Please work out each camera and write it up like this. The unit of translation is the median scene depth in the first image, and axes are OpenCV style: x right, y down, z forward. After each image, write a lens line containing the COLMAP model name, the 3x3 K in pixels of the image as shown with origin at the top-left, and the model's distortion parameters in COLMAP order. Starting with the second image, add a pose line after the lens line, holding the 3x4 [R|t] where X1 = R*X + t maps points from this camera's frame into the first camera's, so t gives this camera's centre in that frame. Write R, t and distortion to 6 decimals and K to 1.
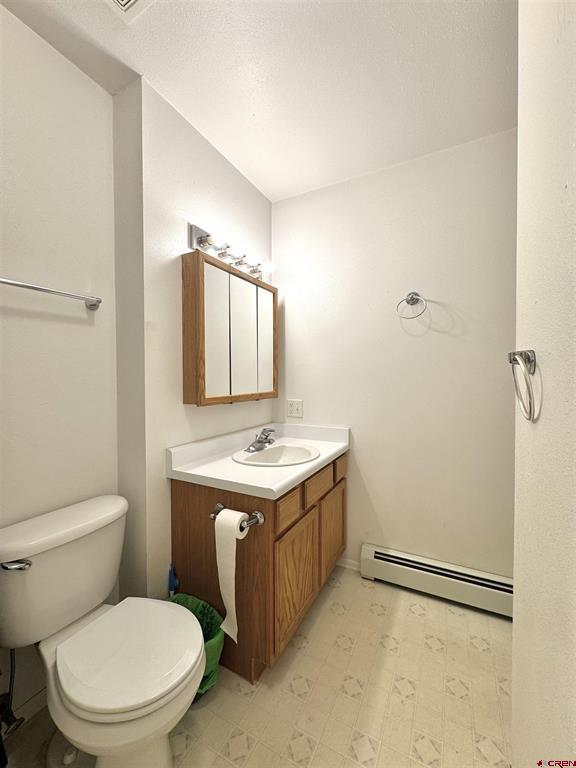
lens RADIAL K [[315.5, 0, 288.0], [0, 315.5, 384.0], [0, 0, 1]] dist [-0.000901, 0.000073]
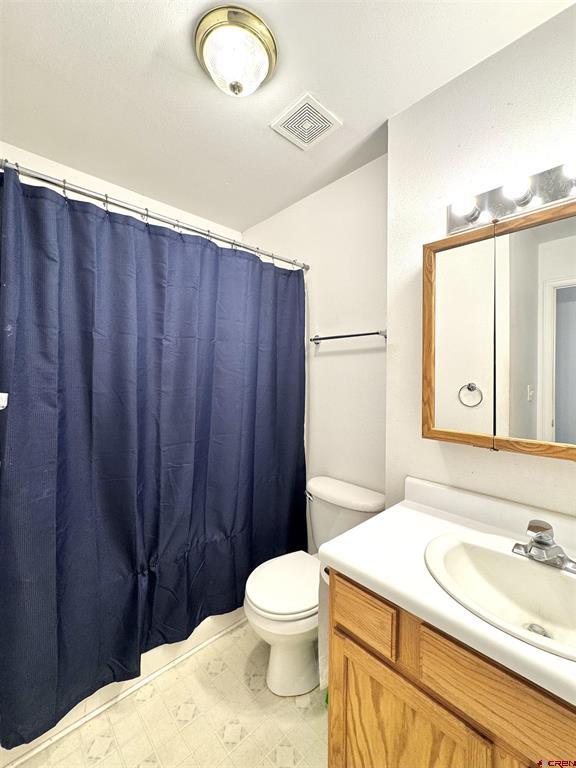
lens RADIAL K [[315.5, 0, 288.0], [0, 315.5, 384.0], [0, 0, 1]] dist [-0.000901, 0.000073]
pose [[-0.321263, 0.030312, -0.946505, 0.501634], [-0.025270, 0.998857, 0.040566, -0.077829], [0.946653, 0.036951, -0.320130, 0.785672]]
